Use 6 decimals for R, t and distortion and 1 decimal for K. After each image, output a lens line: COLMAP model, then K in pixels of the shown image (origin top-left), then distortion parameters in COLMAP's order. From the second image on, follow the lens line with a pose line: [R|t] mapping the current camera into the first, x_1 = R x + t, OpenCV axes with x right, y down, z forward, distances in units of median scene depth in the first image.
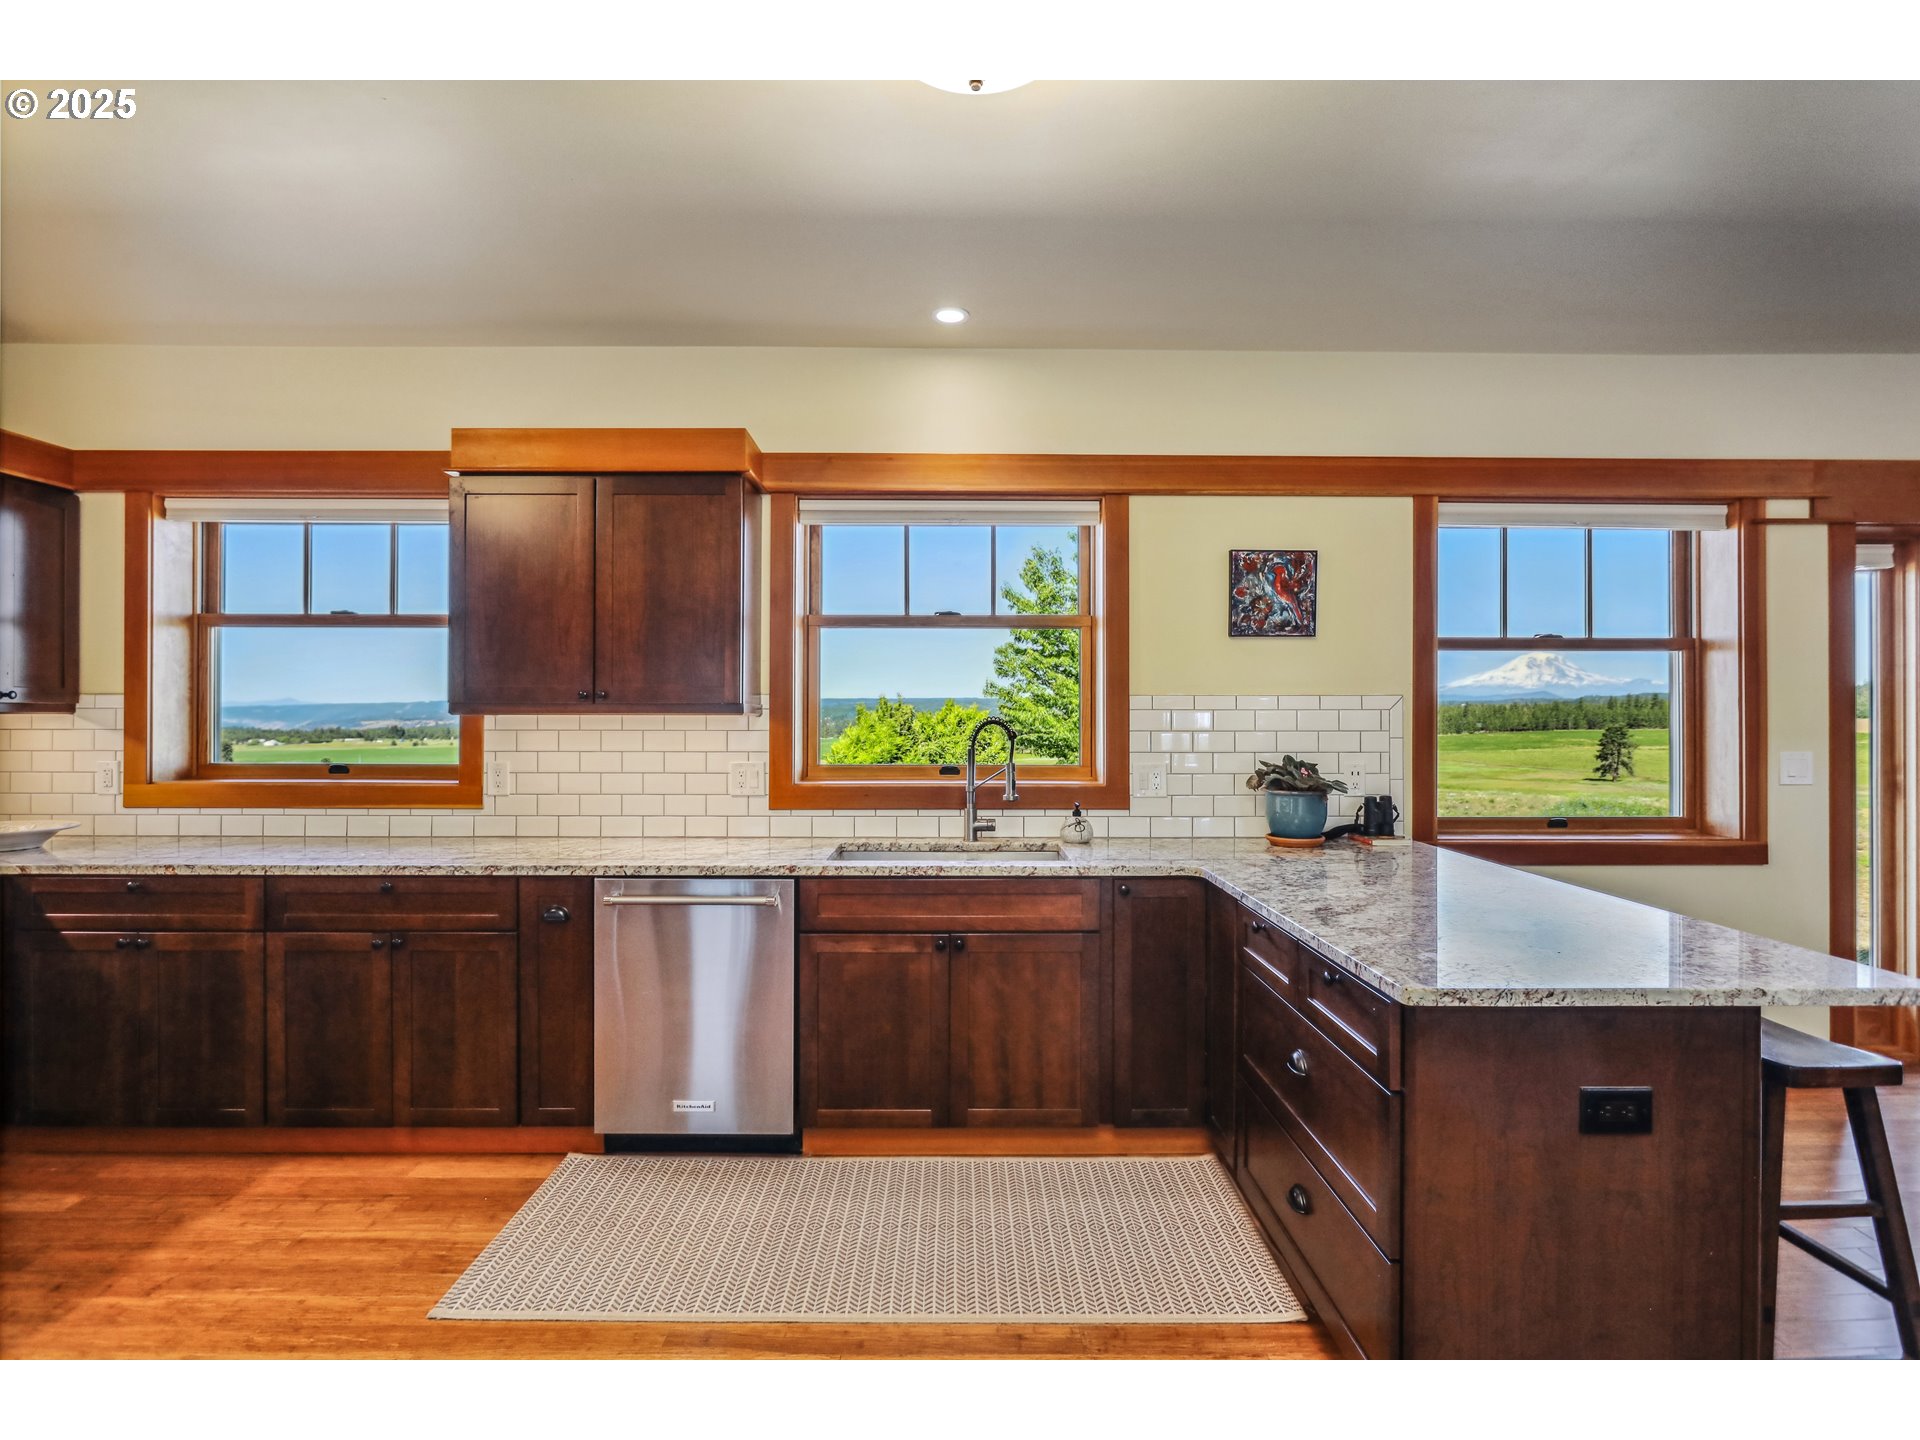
lens RADIAL K [[959.4, 0, 953.1], [0, 959.4, 720.3], [0, 0, 1]] dist [-0.004852, -0.000045]
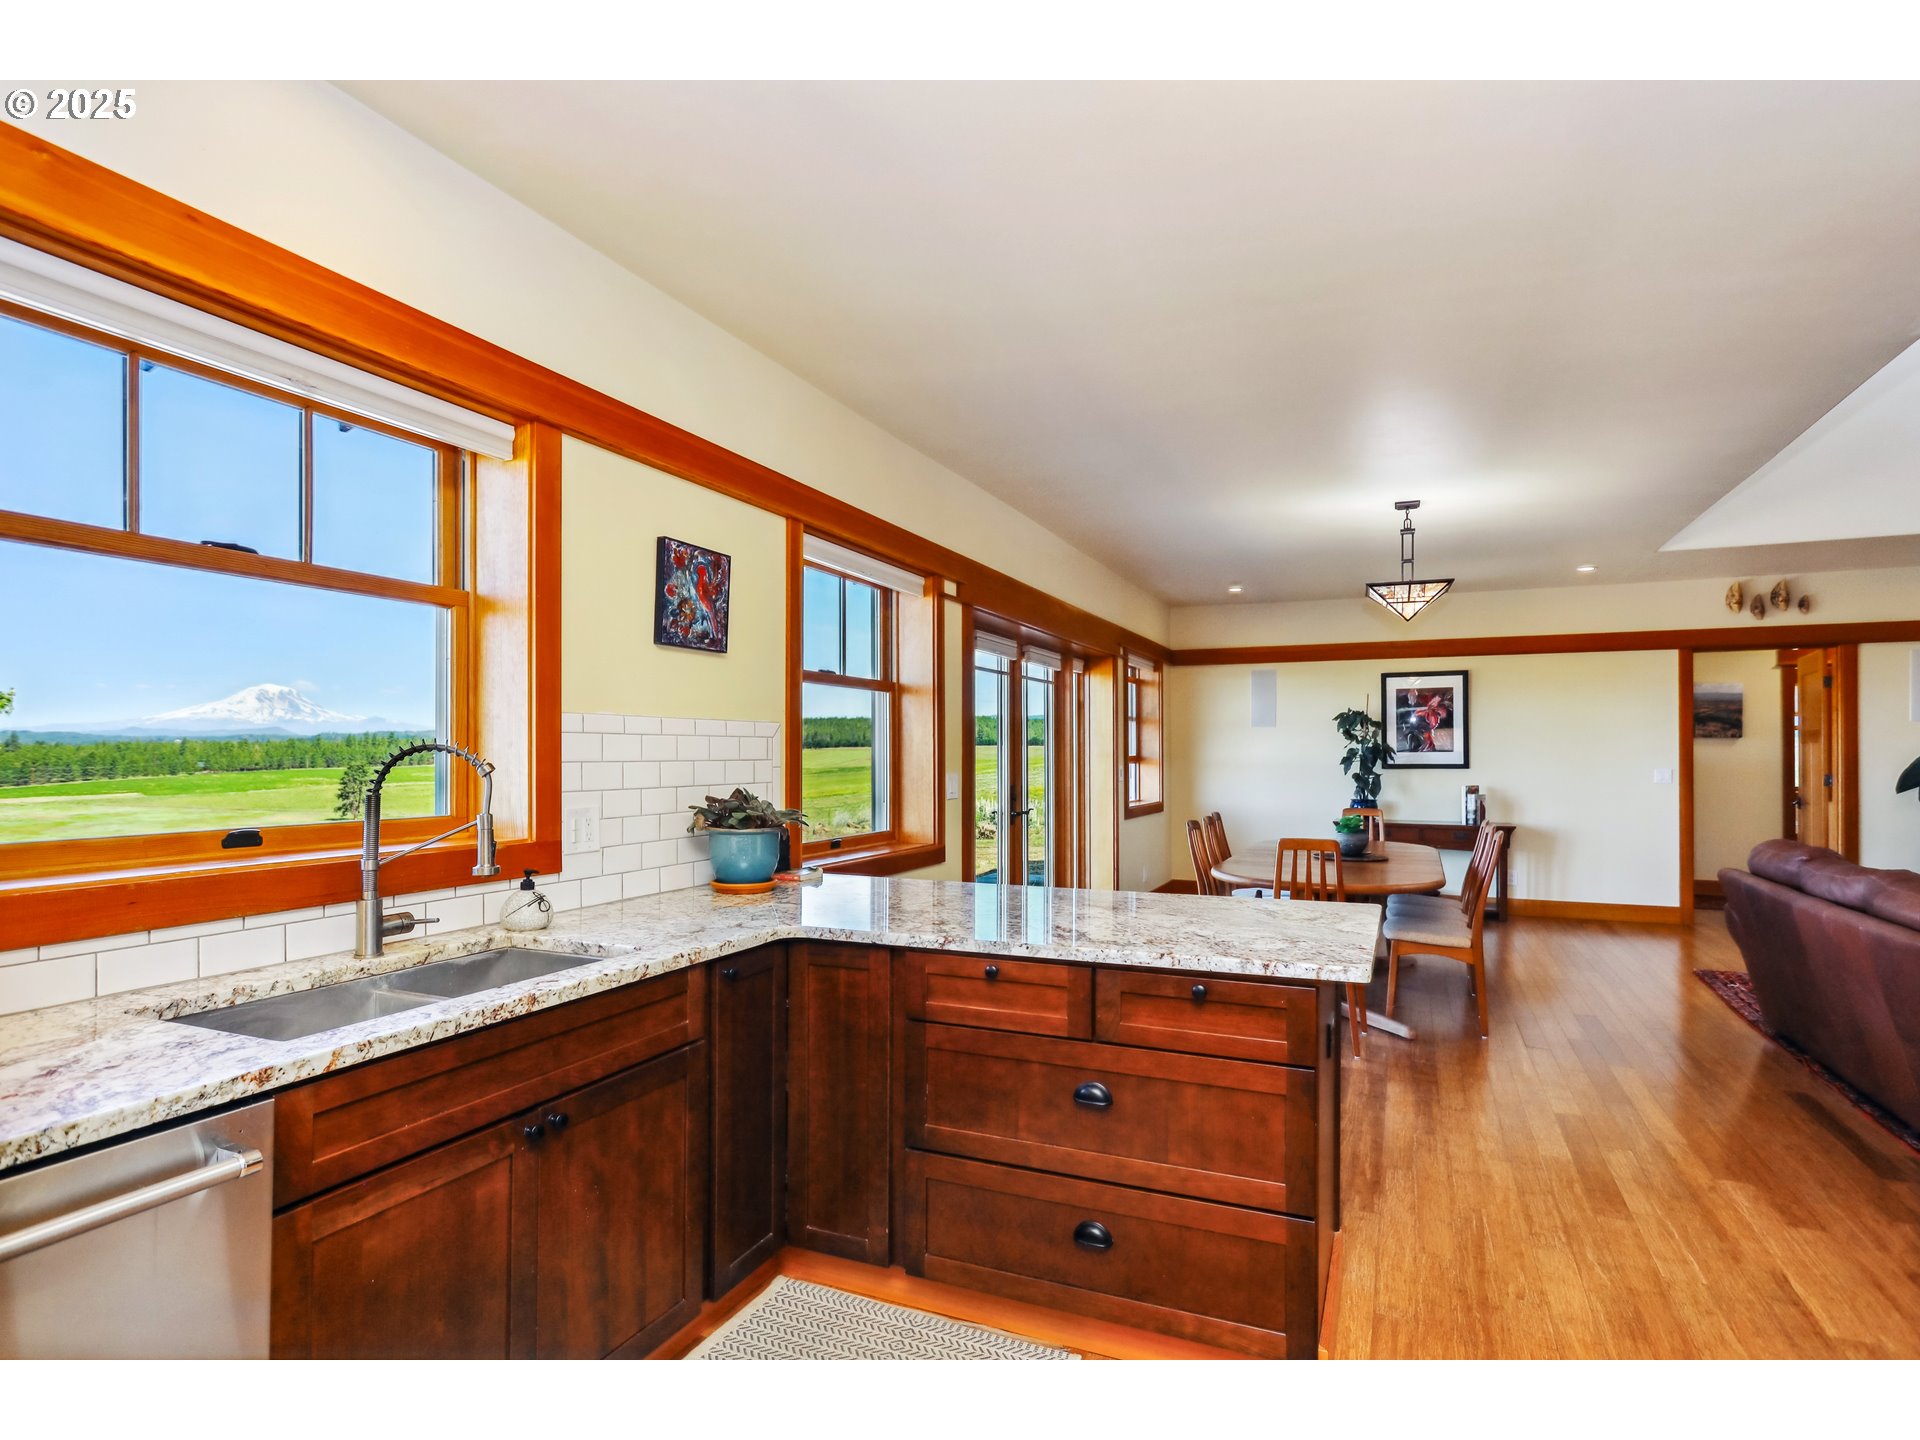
lens RADIAL K [[1009.2, 0, 977.3], [0, 1009.2, 748.1], [0, 0, 1]] dist [0.002752, 0.000159]
pose [[0.397406, 0.003786, 0.917635, -0.379430], [0.005557, 0.999963, -0.006533, 0.007202], [-0.917626, 0.007695, 0.397370, 0.417878]]
